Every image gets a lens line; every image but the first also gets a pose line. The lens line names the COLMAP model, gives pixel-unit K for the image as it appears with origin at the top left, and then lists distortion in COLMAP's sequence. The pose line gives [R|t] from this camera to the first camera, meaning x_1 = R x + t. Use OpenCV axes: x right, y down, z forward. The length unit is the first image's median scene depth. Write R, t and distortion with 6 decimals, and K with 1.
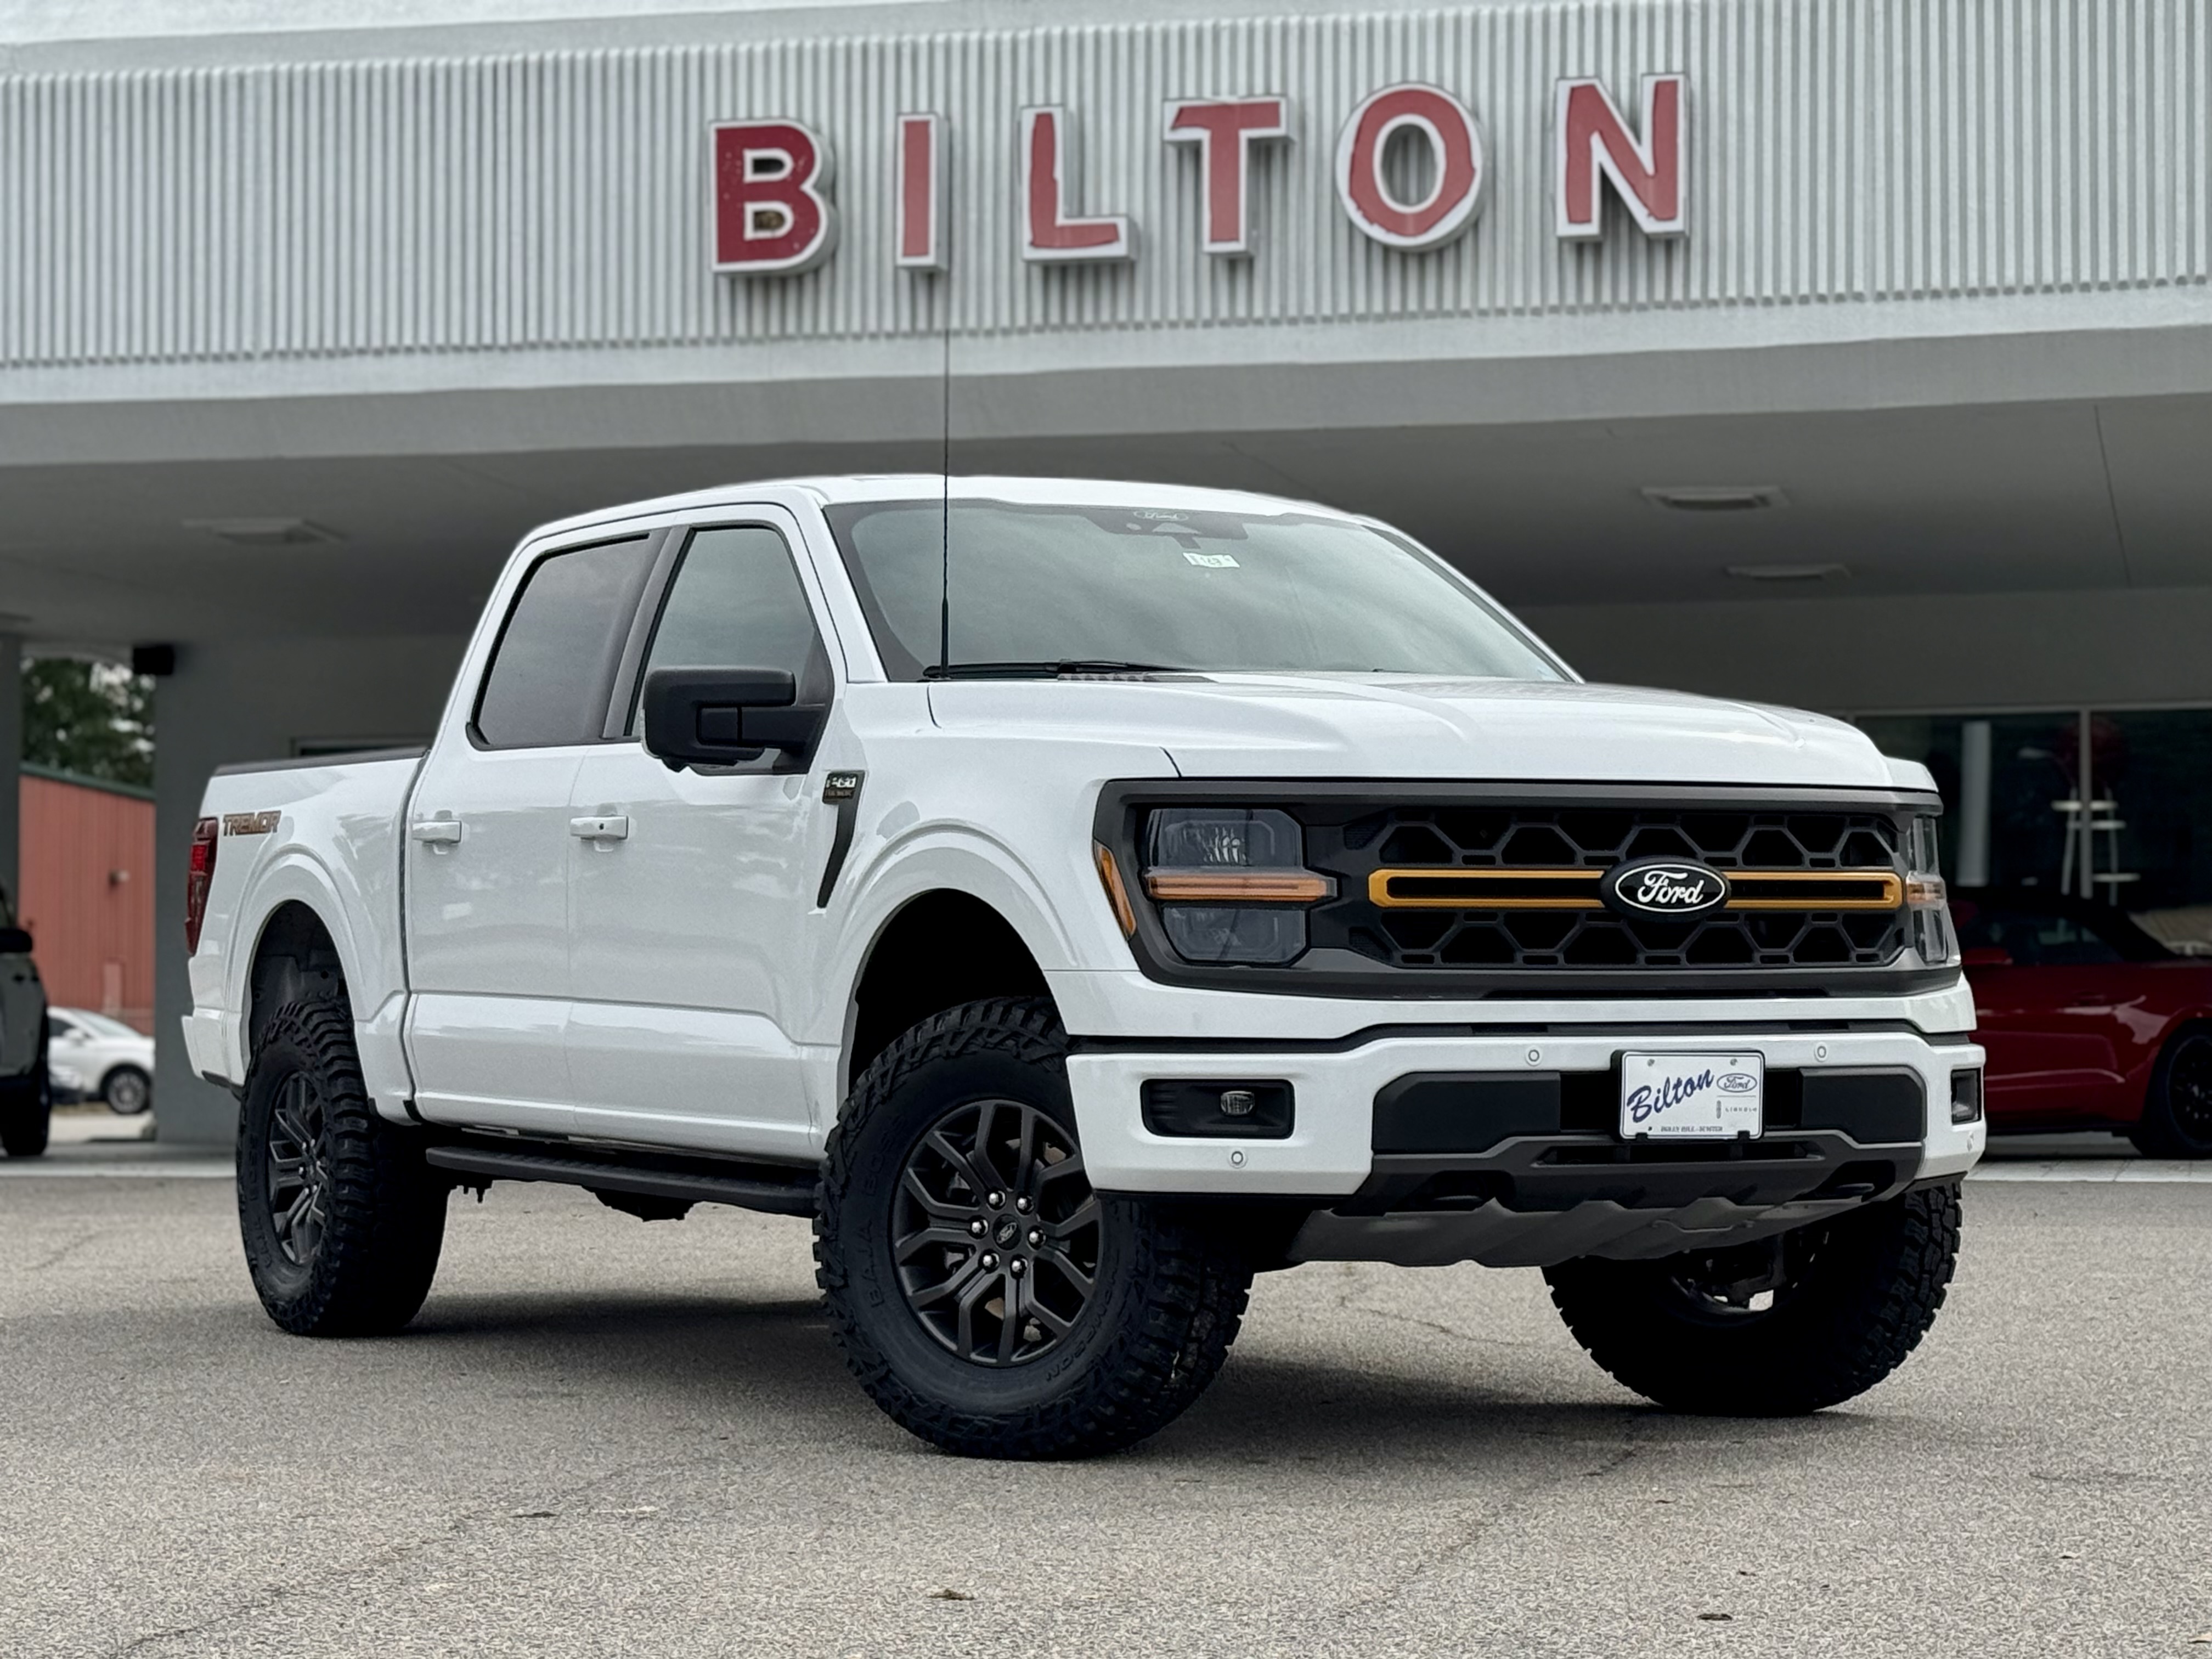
lens RADIAL K [[4762.4, 0, 1093.0], [0, 4762.4, 837.9], [0, 0, 1]] dist [0.148246, 0.055954]
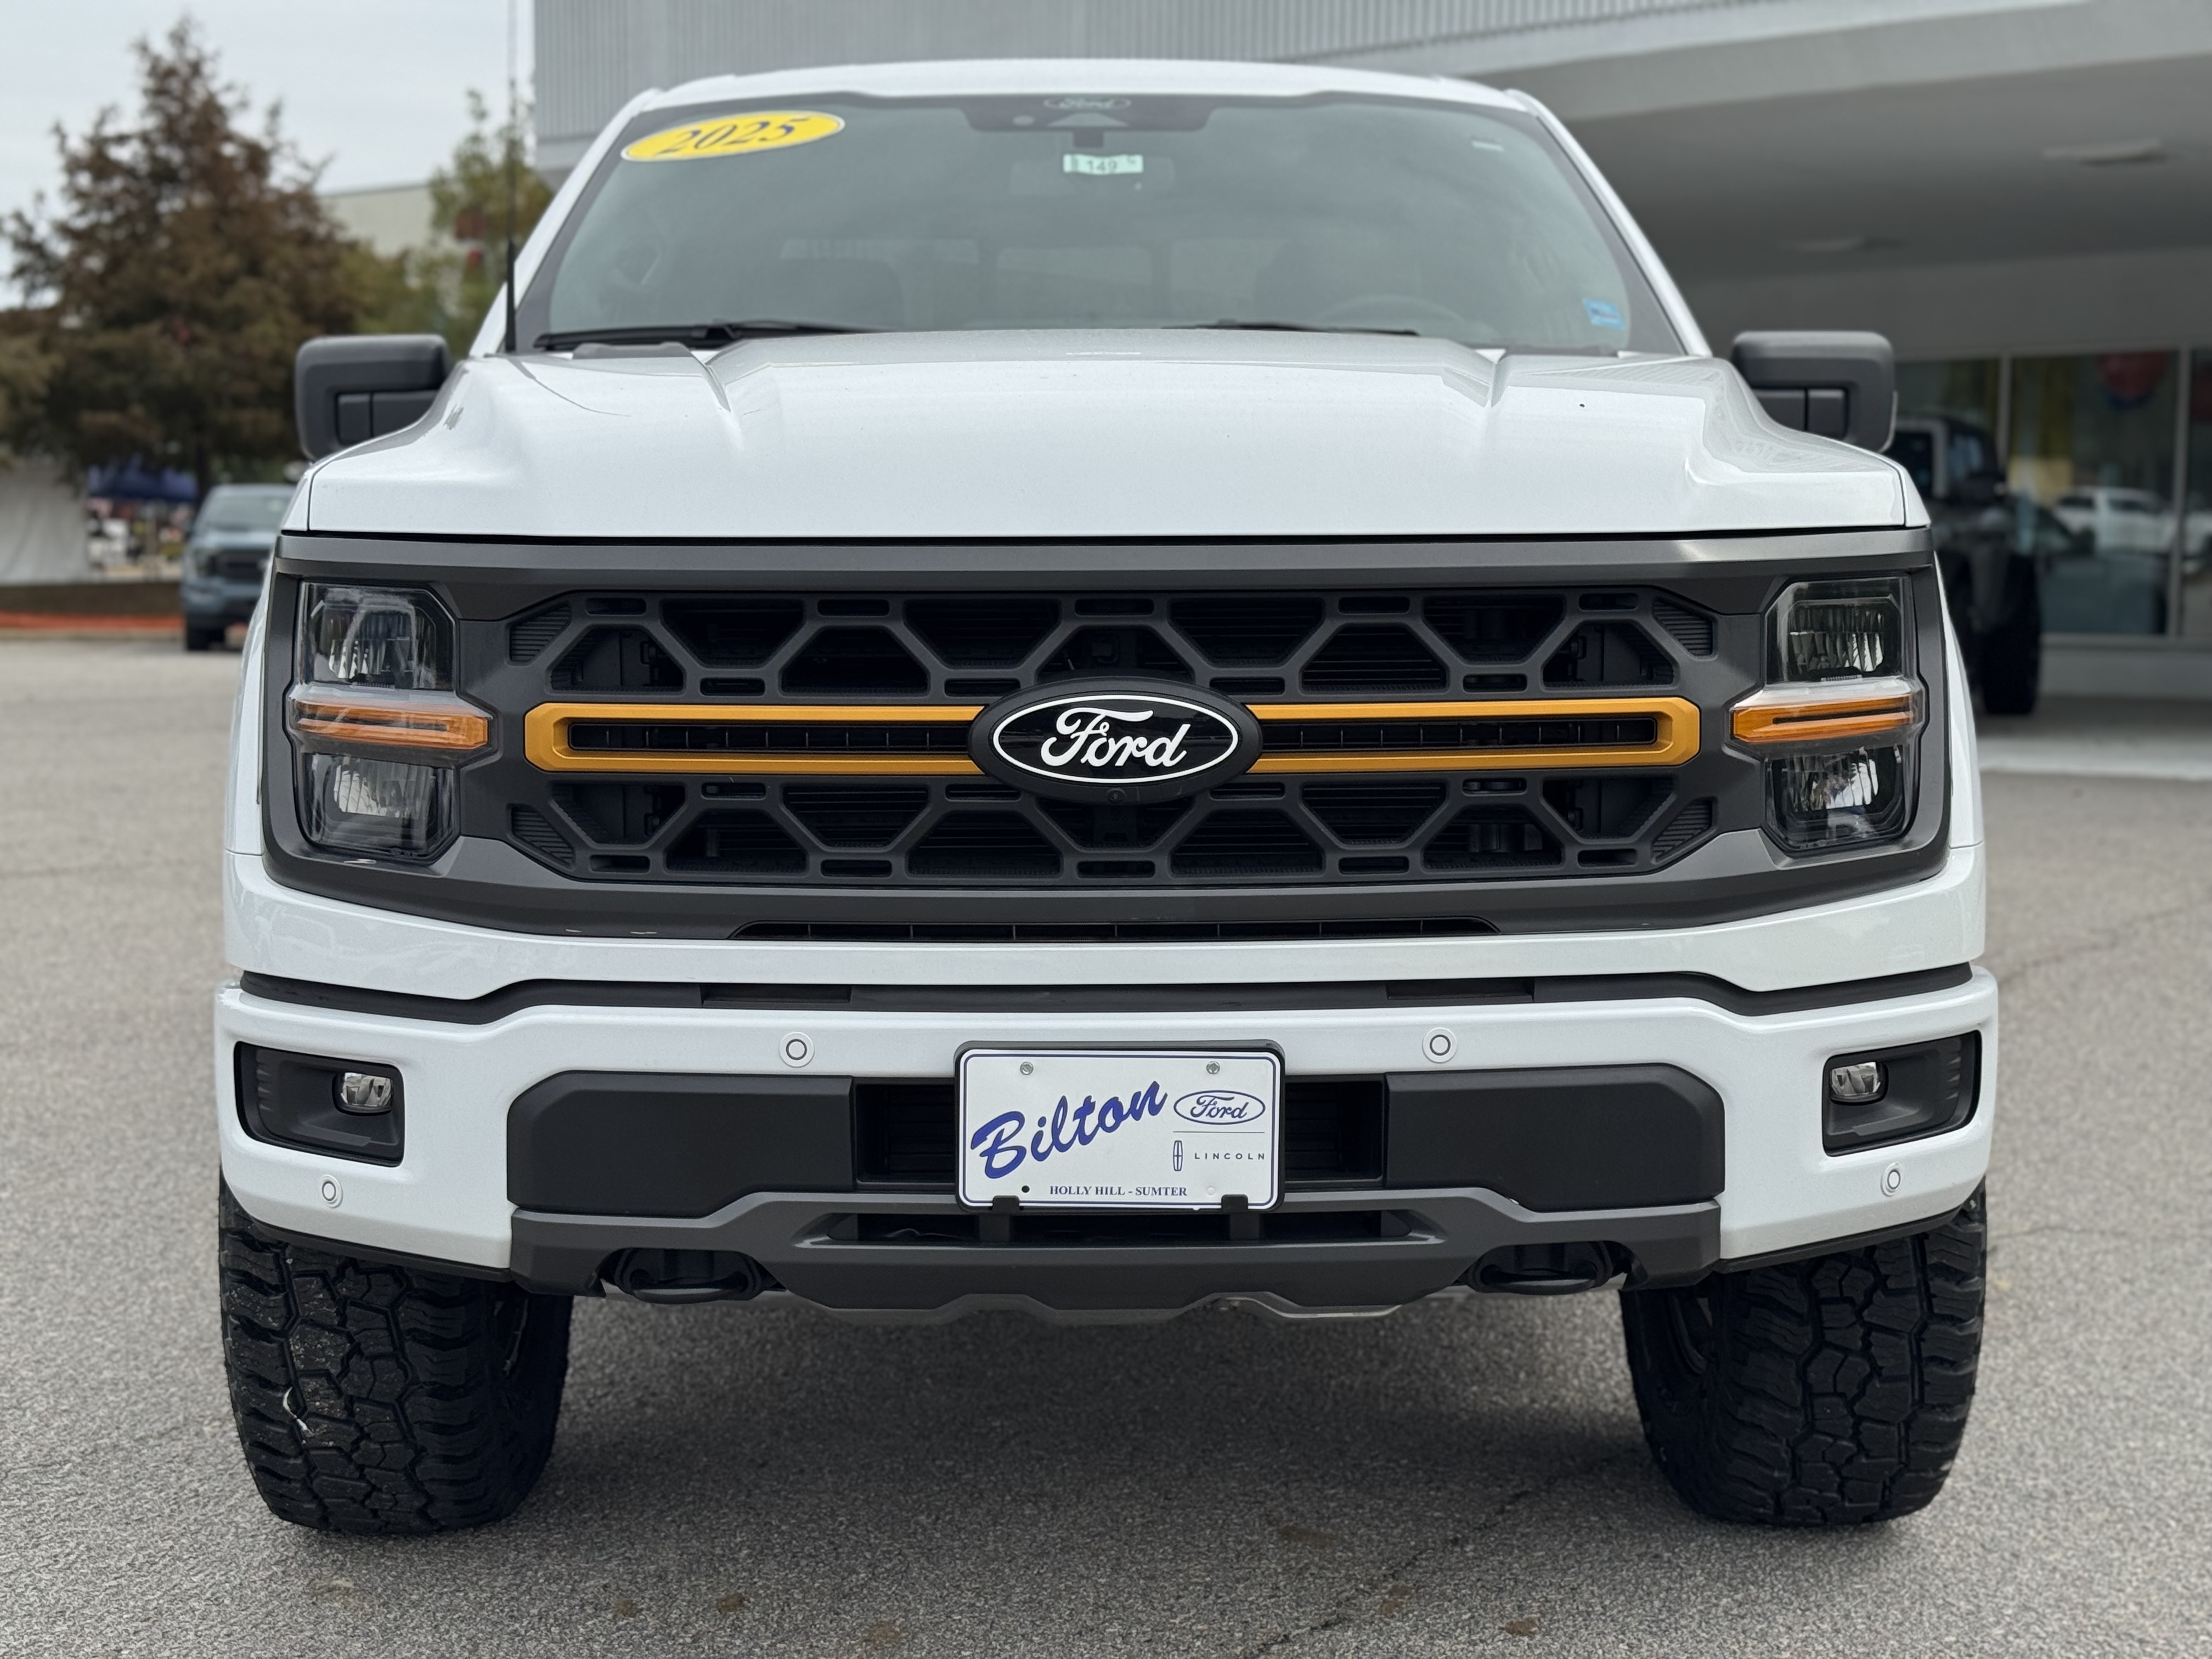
lens RADIAL K [[3073.8, 0, 1102.5], [0, 3073.8, 834.8], [0, 0, 1]] dist [0.184488, -0.506485]
pose [[0.887716, 0.050208, -0.457646, 0.118672], [0.011744, 0.991243, 0.131529, -0.010369], [0.460242, -0.122134, 0.879352, 0.295478]]
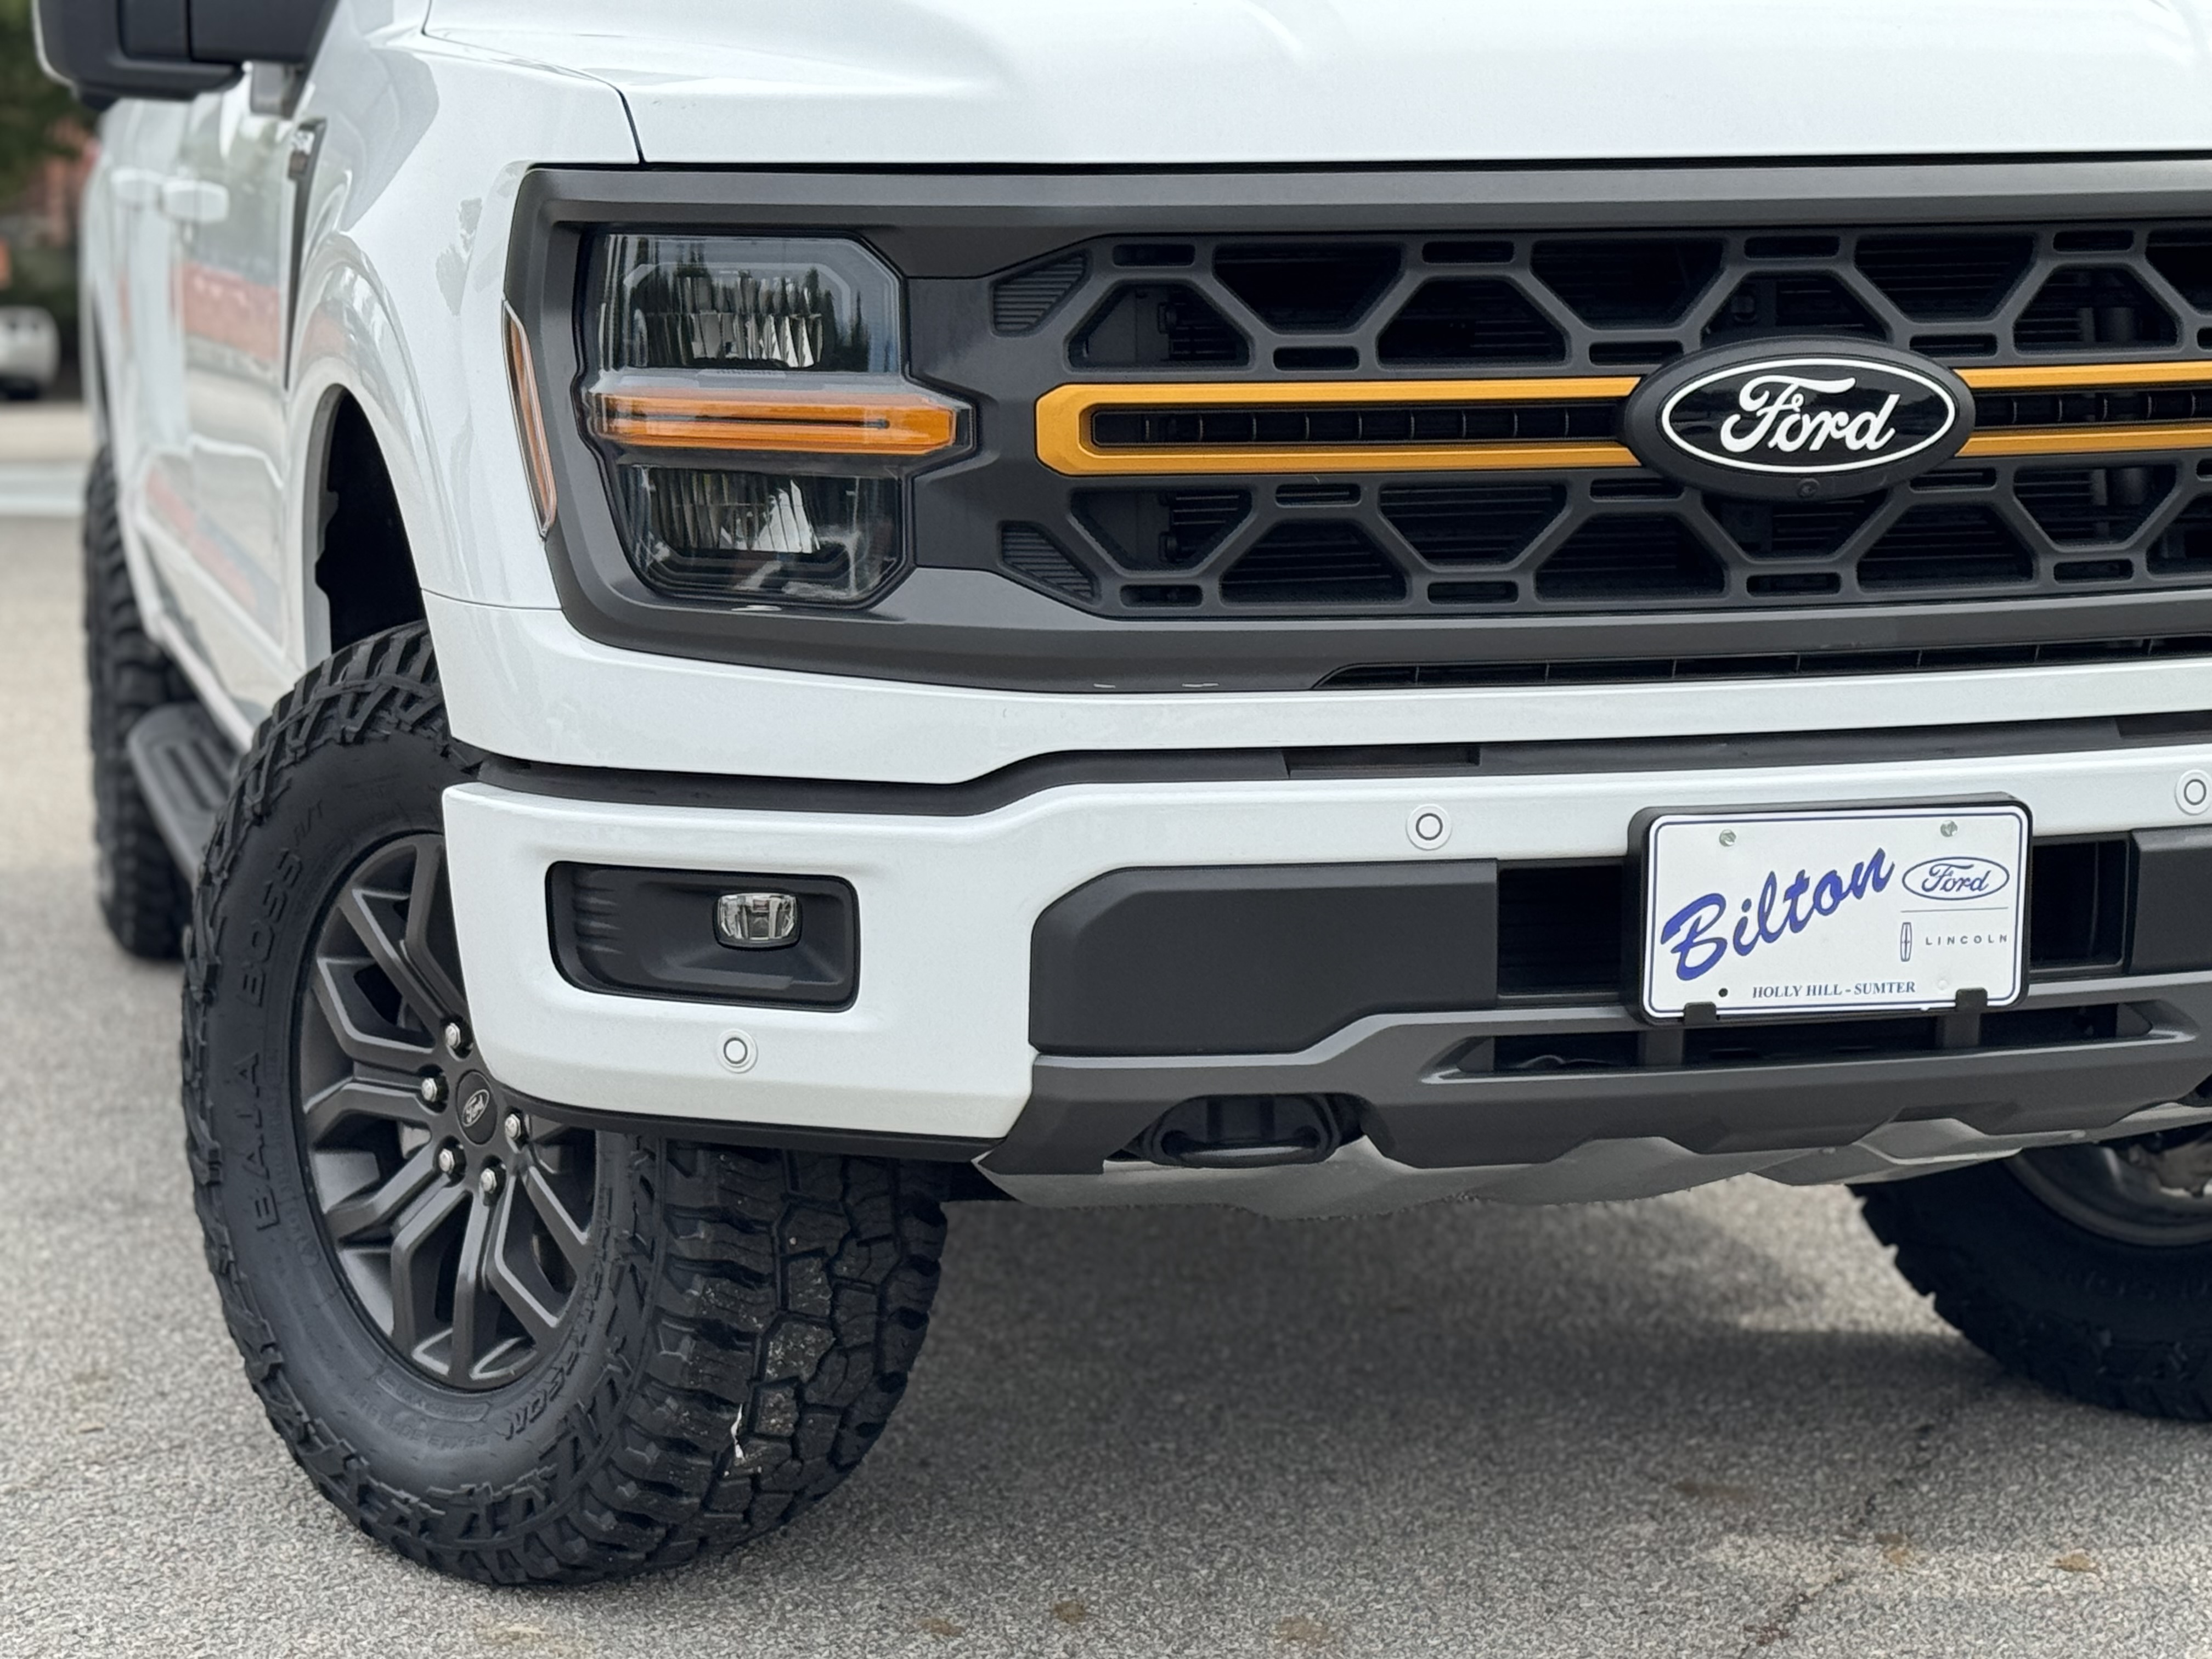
lens RADIAL K [[4816.3, 0, 1110.3], [0, 4816.3, 831.4], [0, 0, 1]] dist [0.088219, 0.439162]
pose [[0.971942, 0.026266, -0.233749, 0.068808], [0.011330, 0.987365, 0.158057, -0.009062], [0.234948, -0.156271, 0.959364, 0.243471]]
